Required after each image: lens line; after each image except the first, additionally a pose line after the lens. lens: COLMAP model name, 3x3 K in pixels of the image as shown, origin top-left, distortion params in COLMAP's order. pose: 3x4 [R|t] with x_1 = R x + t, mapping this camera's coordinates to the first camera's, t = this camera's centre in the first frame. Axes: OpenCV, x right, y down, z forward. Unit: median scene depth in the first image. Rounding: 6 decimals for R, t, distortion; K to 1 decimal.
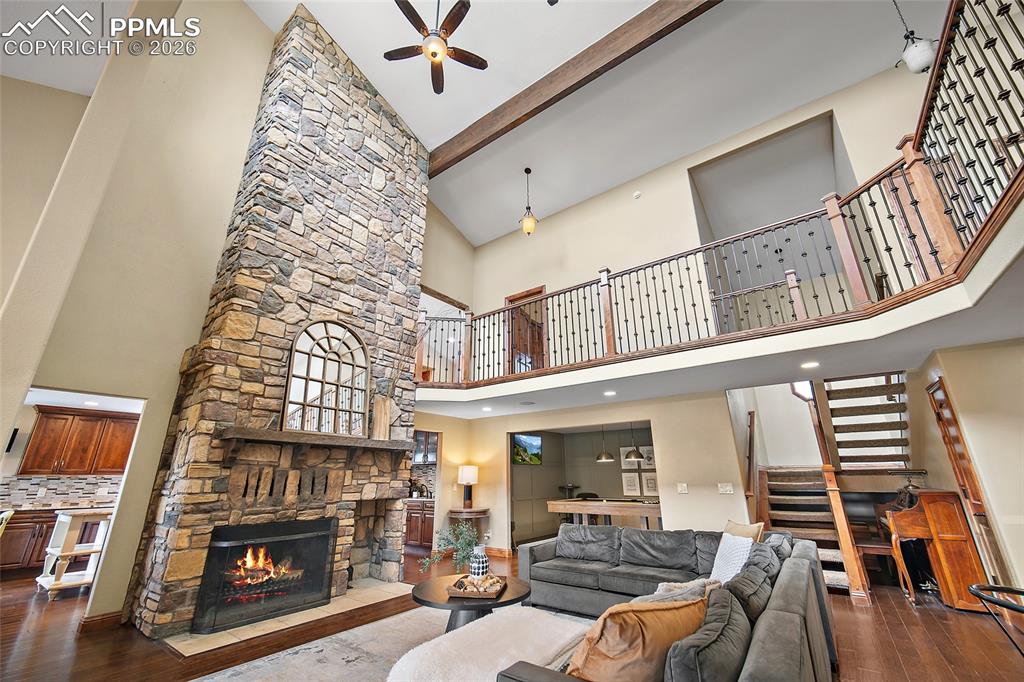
lens RADIAL K [[402.9, 0, 513.5], [0, 402.9, 343.5], [0, 0, 1]] dist [-0.003581, -0.000150]
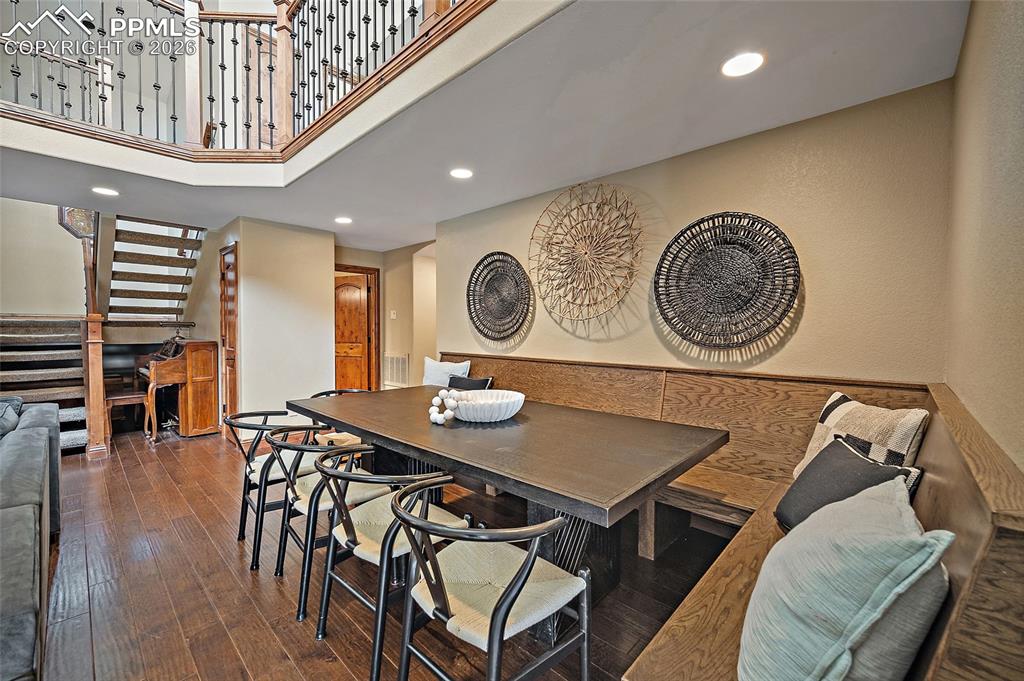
lens RADIAL K [[415.0, 0, 516.4], [0, 415.0, 336.9], [0, 0, 1]] dist [-0.002076, -0.000258]
pose [[0.115078, -0.012121, 0.993283, 0.026449], [-0.318713, 0.946611, 0.048476, 0.027034], [-0.940840, -0.322150, 0.105071, 0.072102]]
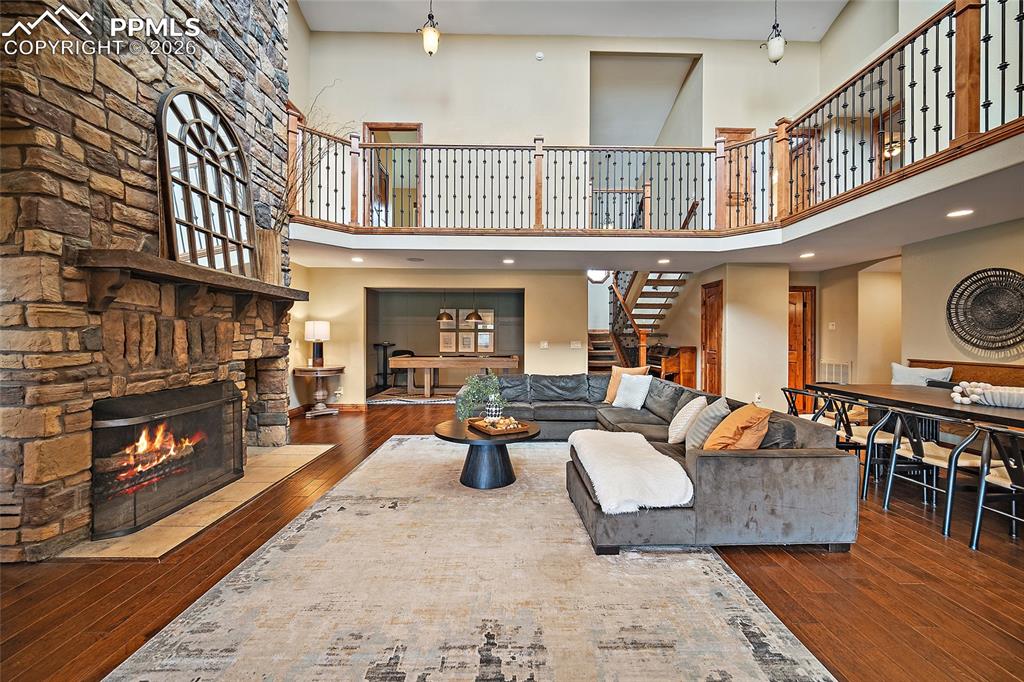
lens RADIAL K [[415.0, 0, 516.4], [0, 415.0, 337.4], [0, 0, 1]] dist [-0.002076, -0.000258]
pose [[0.793607, 0.010303, 0.608343, -0.514726], [-0.202664, 0.947235, 0.248341, 0.047522], [-0.573685, -0.320375, 0.753820, 0.117059]]
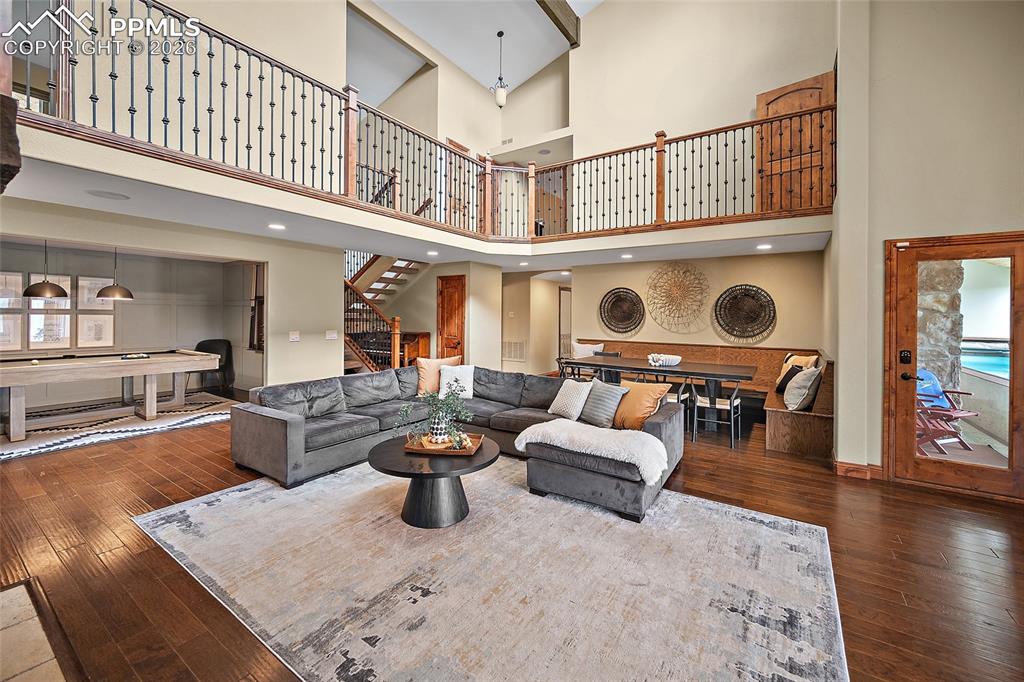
lens RADIAL K [[413.2, 0, 513.9], [0, 413.2, 314.6], [0, 0, 1]] dist [-0.000872, -0.000024]
pose [[-0.042002, 0.007427, 0.999090, -0.737436], [-0.327551, 0.944605, -0.020792, 0.189359], [-0.943899, -0.328127, -0.037243, 0.669441]]
